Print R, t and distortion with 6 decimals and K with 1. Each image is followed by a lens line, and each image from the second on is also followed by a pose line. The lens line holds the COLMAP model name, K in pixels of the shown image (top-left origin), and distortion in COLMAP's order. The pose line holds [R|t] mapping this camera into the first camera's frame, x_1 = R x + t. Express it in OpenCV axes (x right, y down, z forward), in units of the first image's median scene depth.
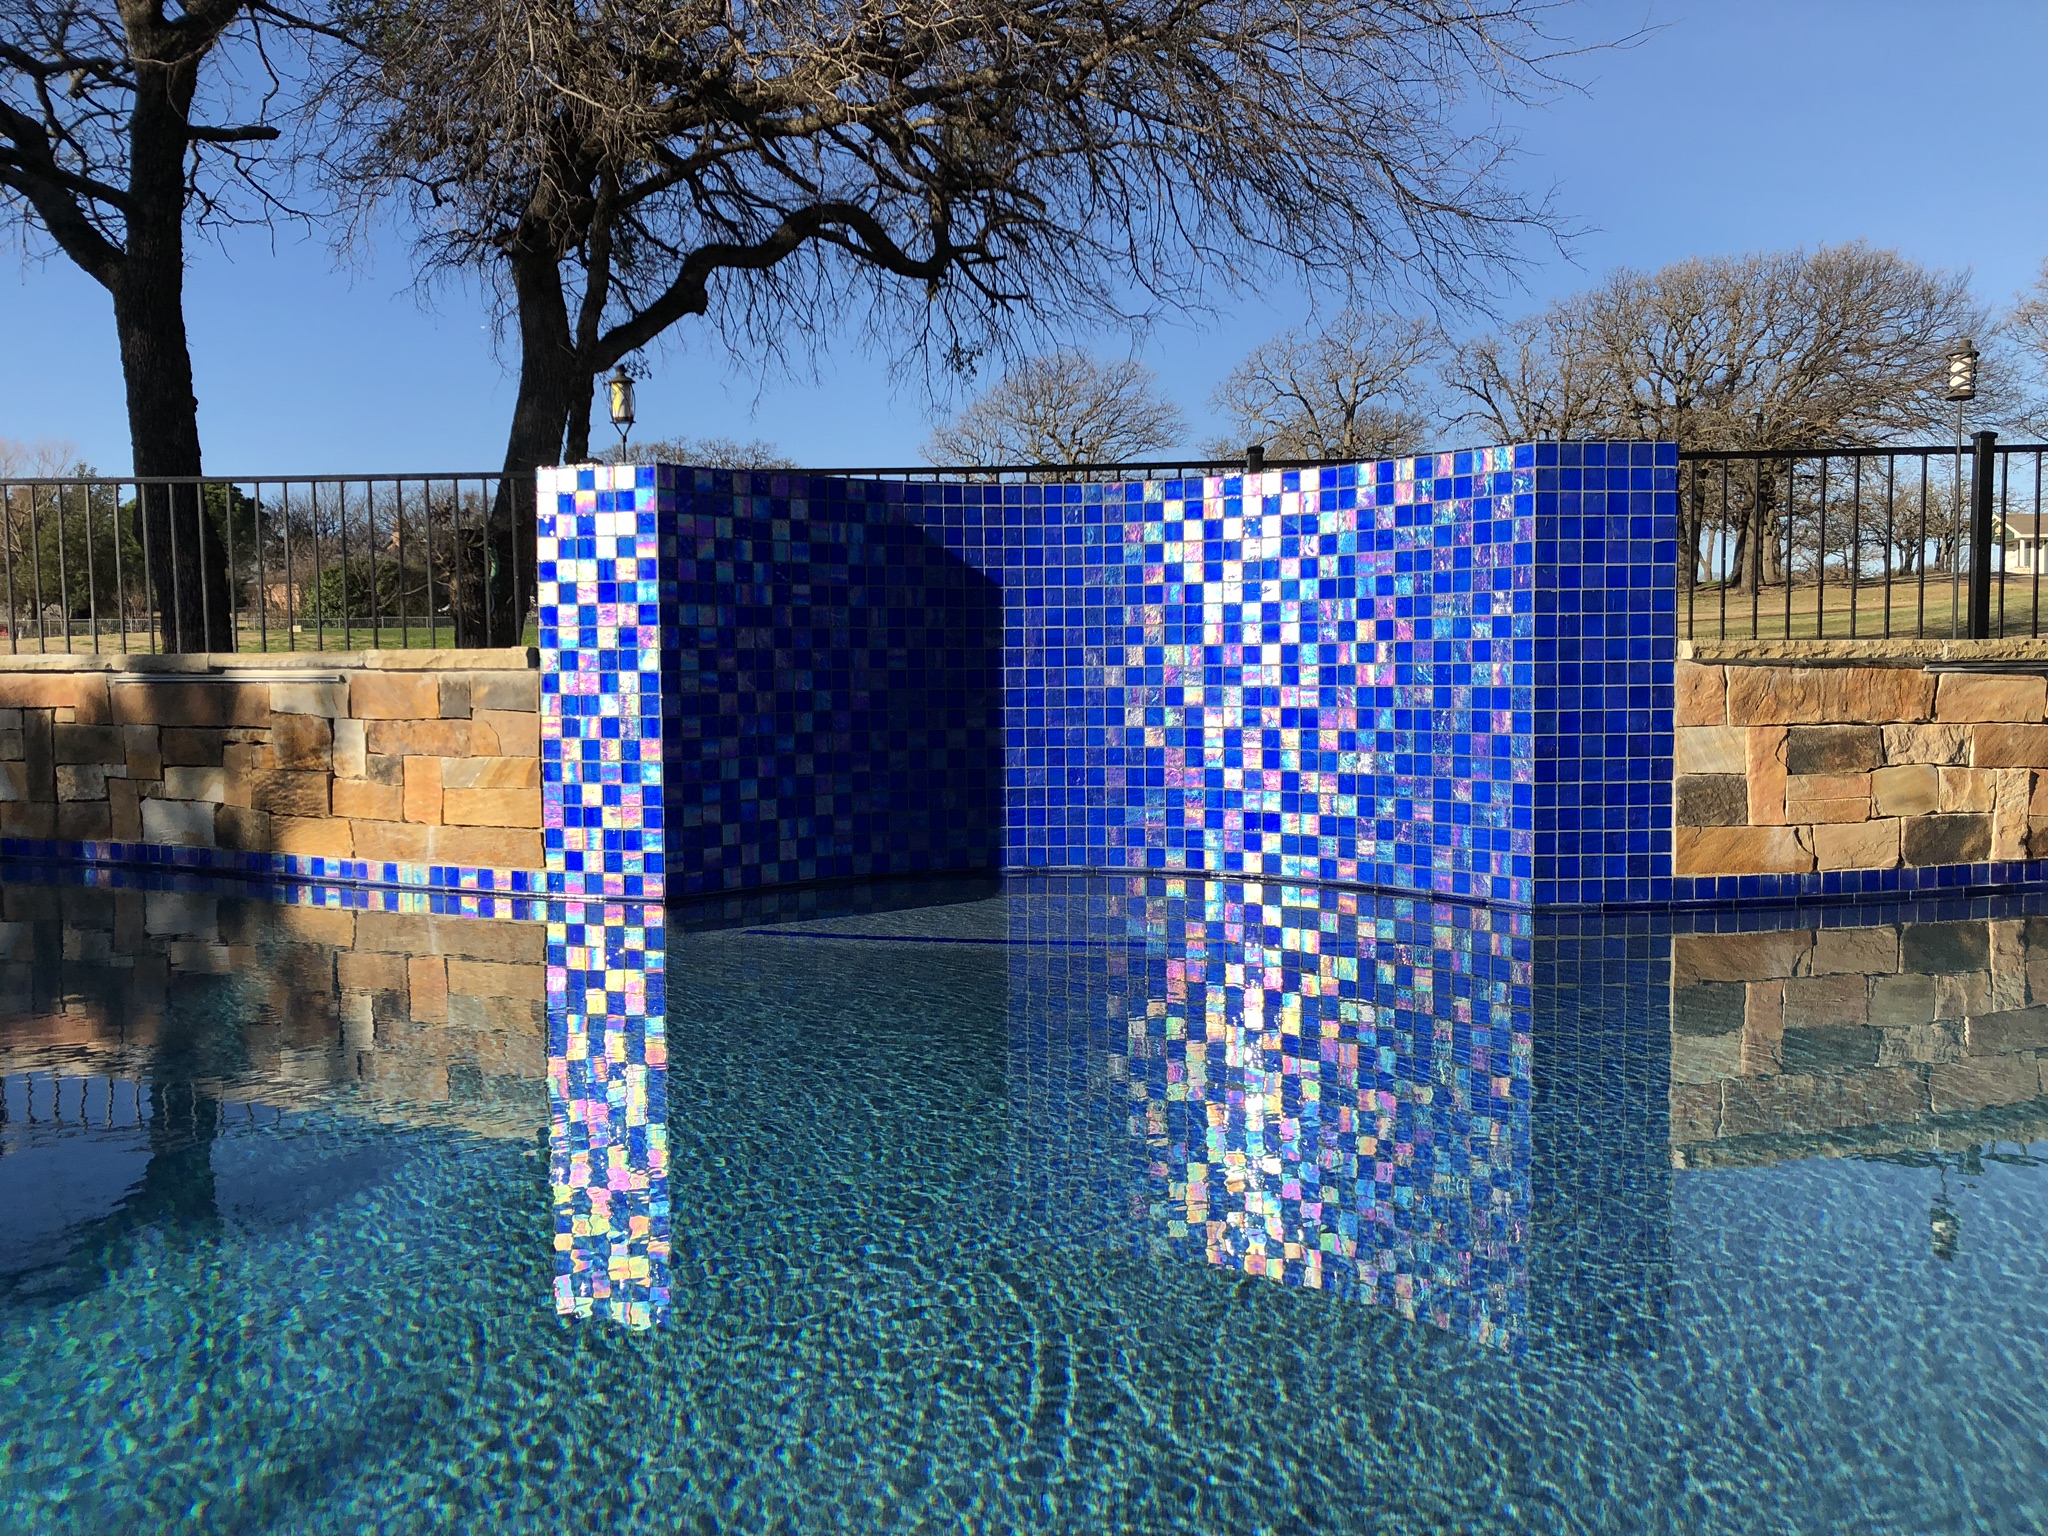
lens RADIAL K [[1657.4, 0, 1024.0], [0, 1657.4, 768.0], [0, 0, 1]] dist [0.012996, 0.006324]
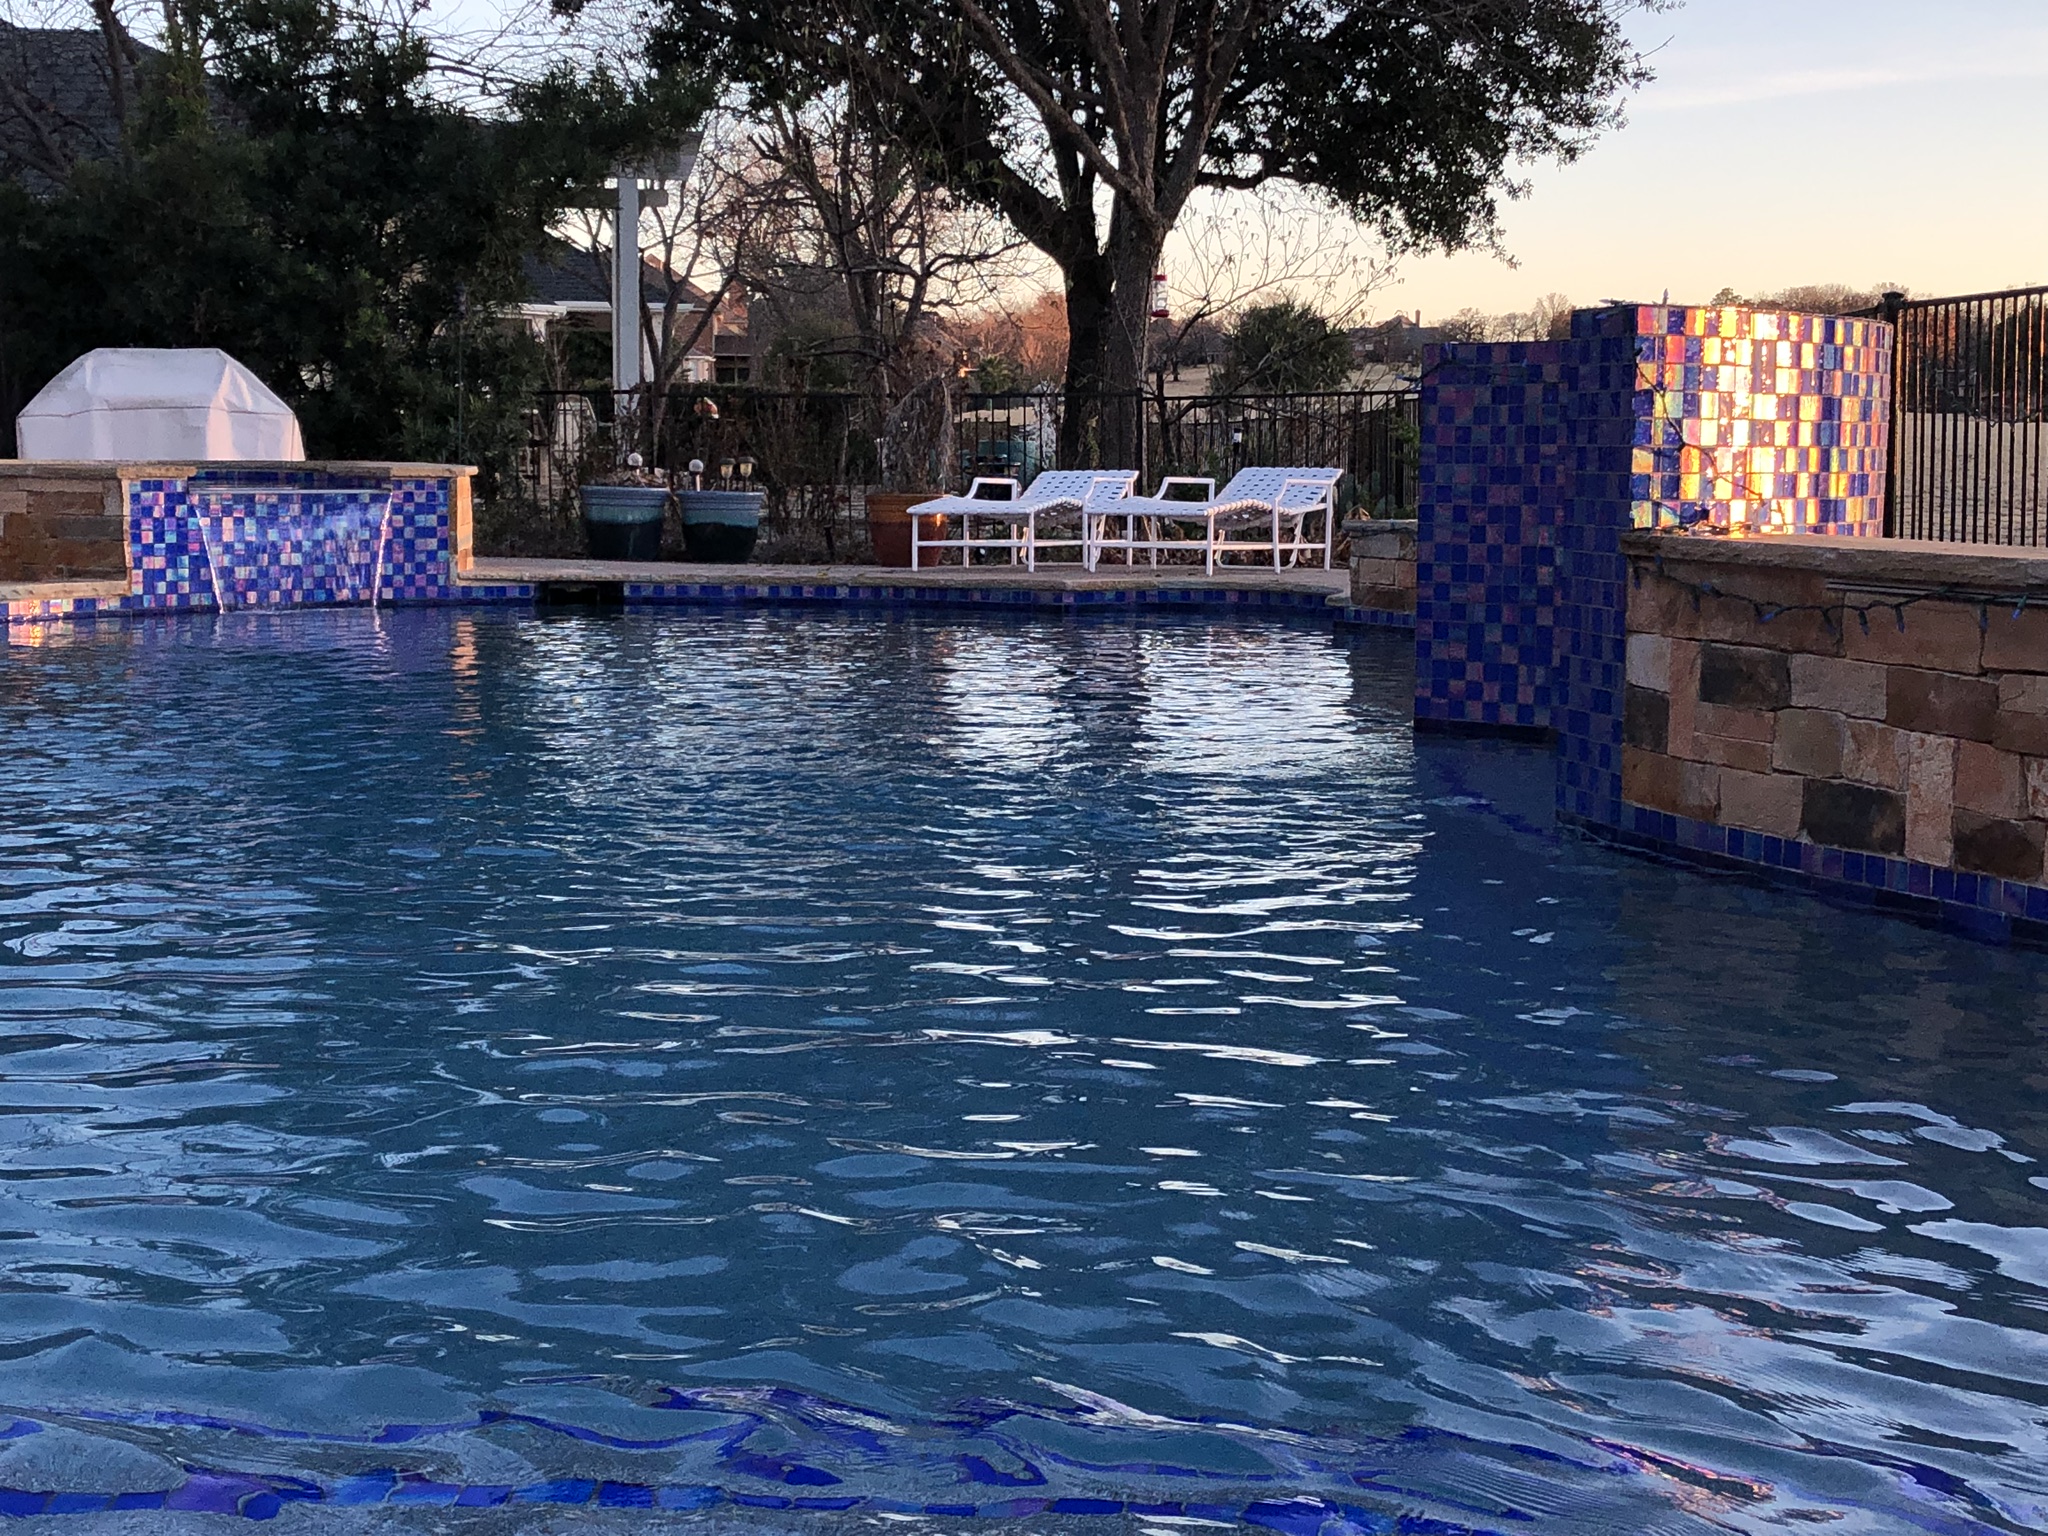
lens RADIAL K [[2927.6, 0, 998.8], [0, 2927.6, 766.5], [0, 0, 1]] dist [0.142973, -0.007047]
pose [[0.120561, 0.121549, -0.985236, 1.682696], [-0.074676, 0.990774, 0.113095, -0.093084], [0.989893, 0.059939, 0.128526, 0.420649]]
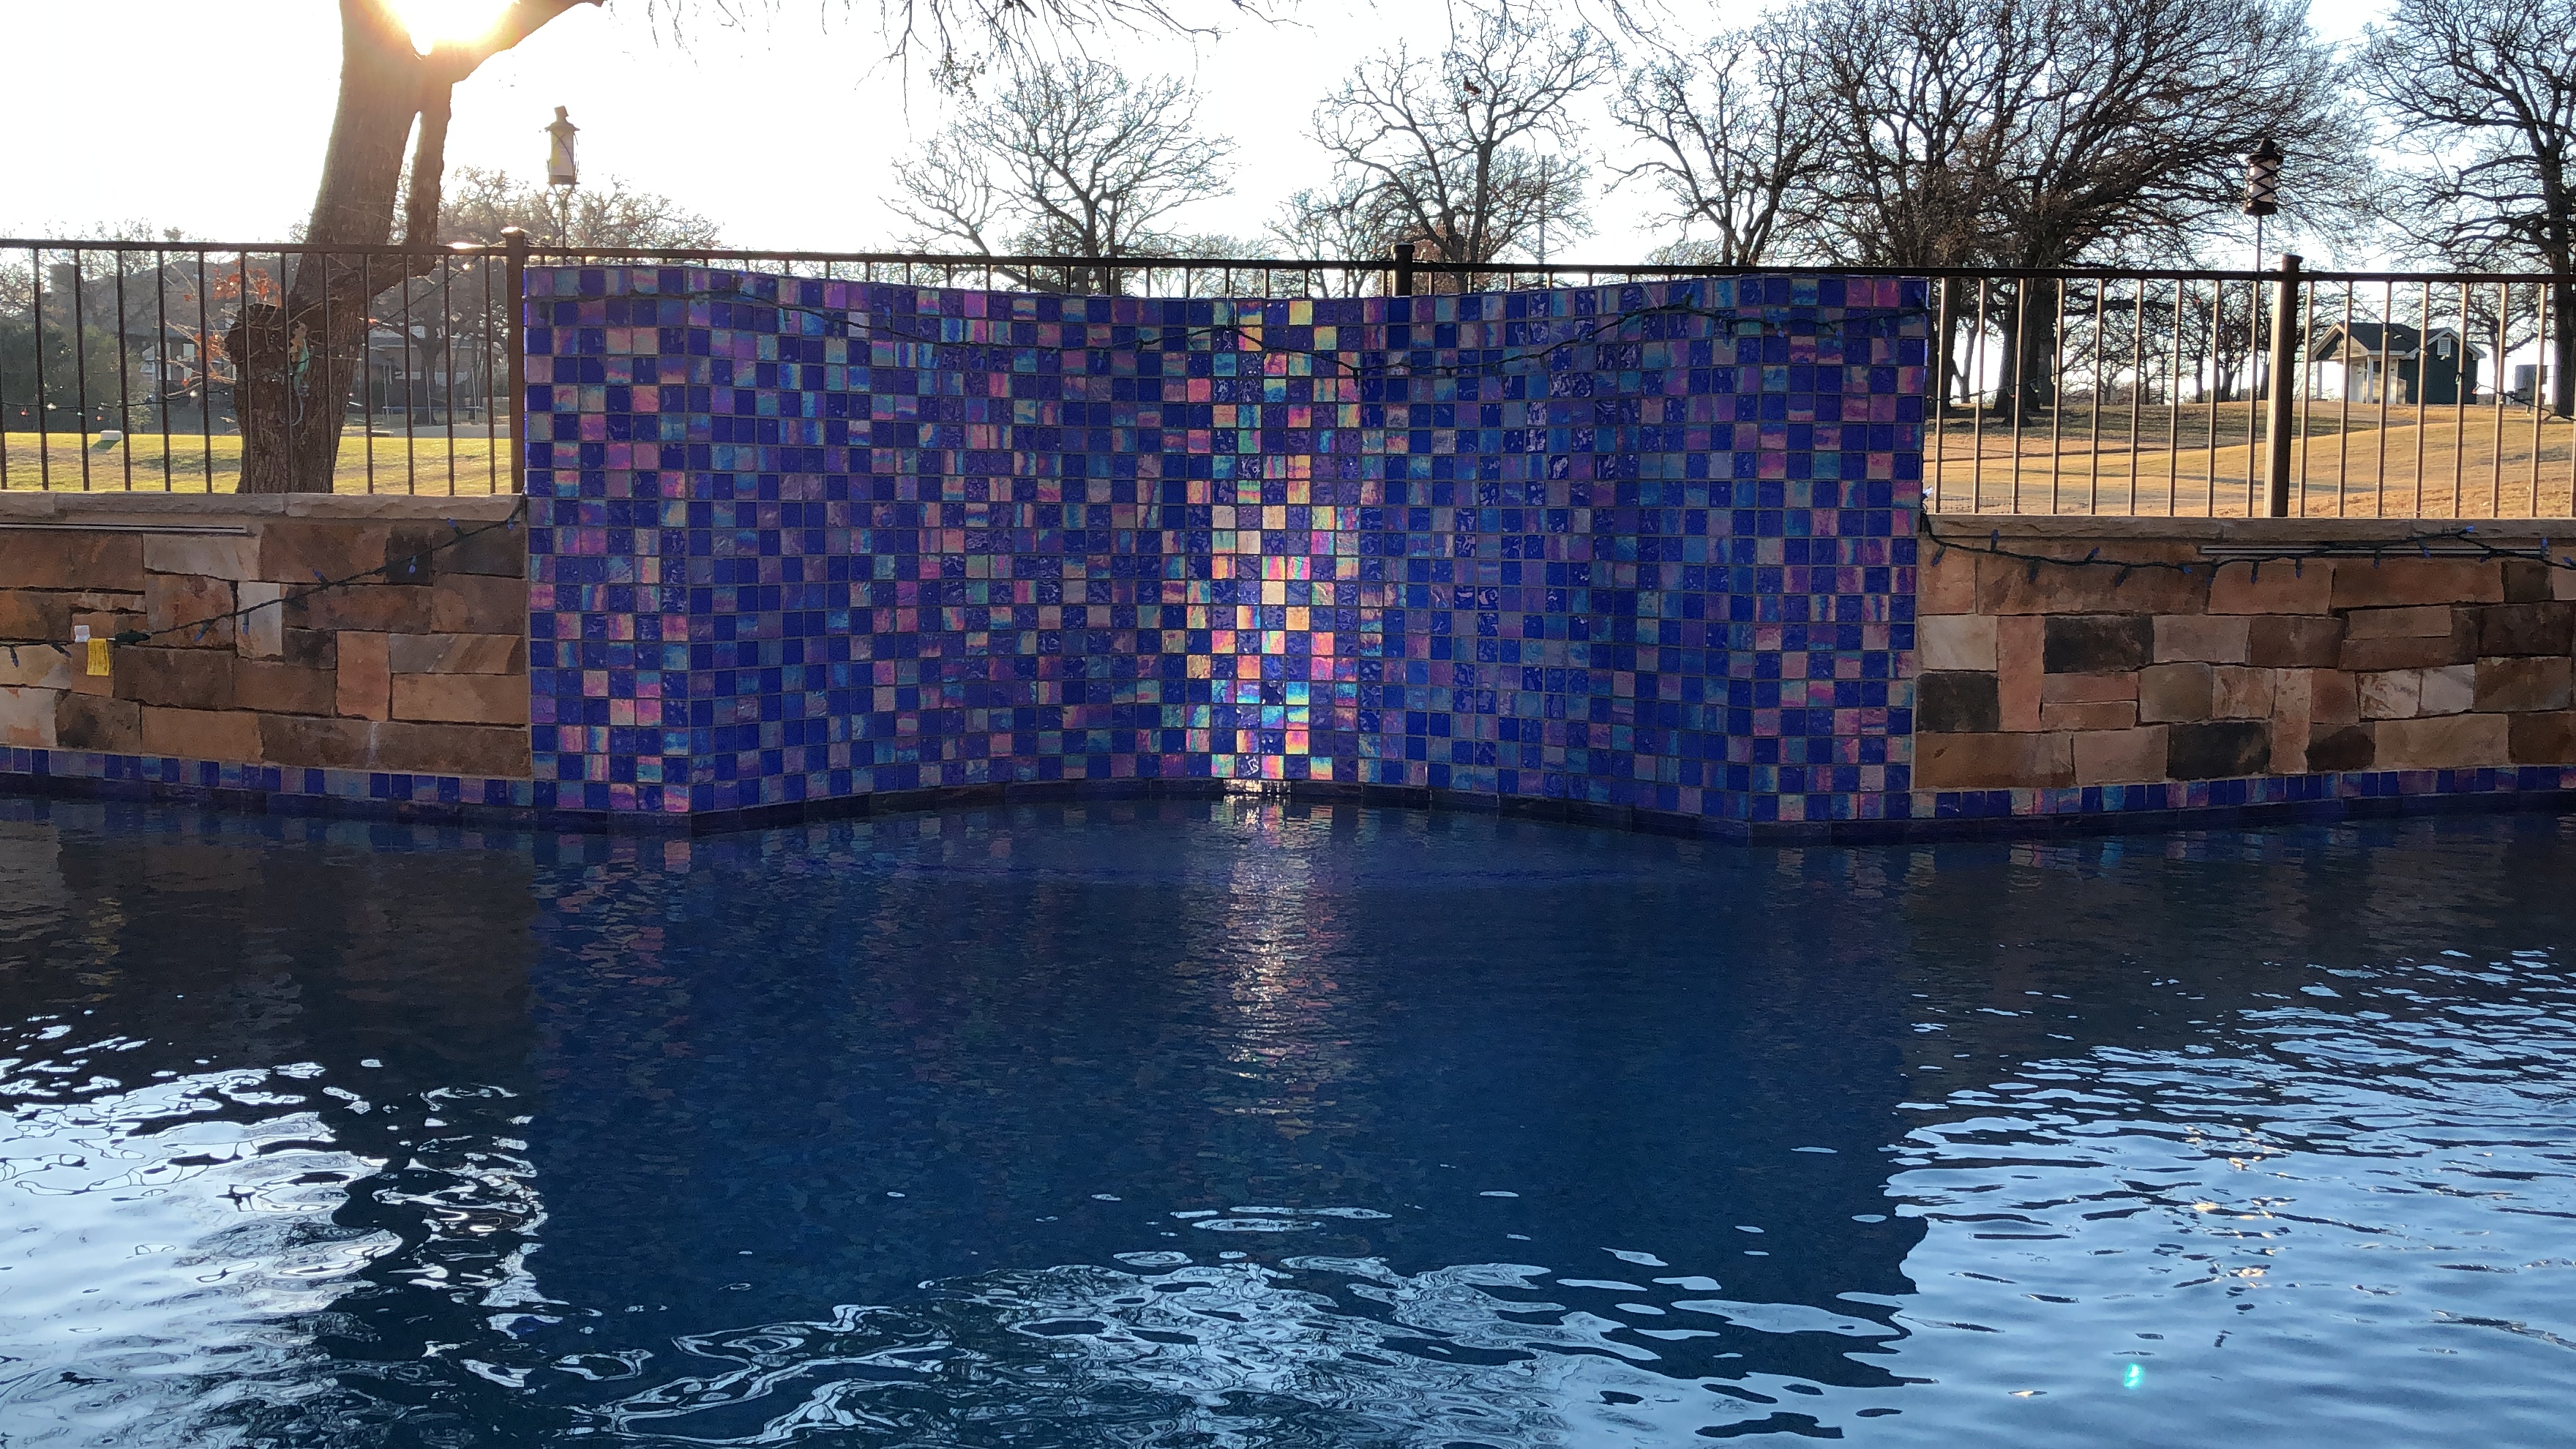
lens RADIAL K [[2414.4, 0, 1288.0], [0, 2414.4, 724.5], [0, 0, 1]] dist [0.009142, 0.000519]
pose [[0.992803, 0.007372, 0.119531, -0.067358], [-0.010780, 0.999553, 0.027896, 0.000159], [-0.119272, -0.028984, 0.992438, -0.171454]]
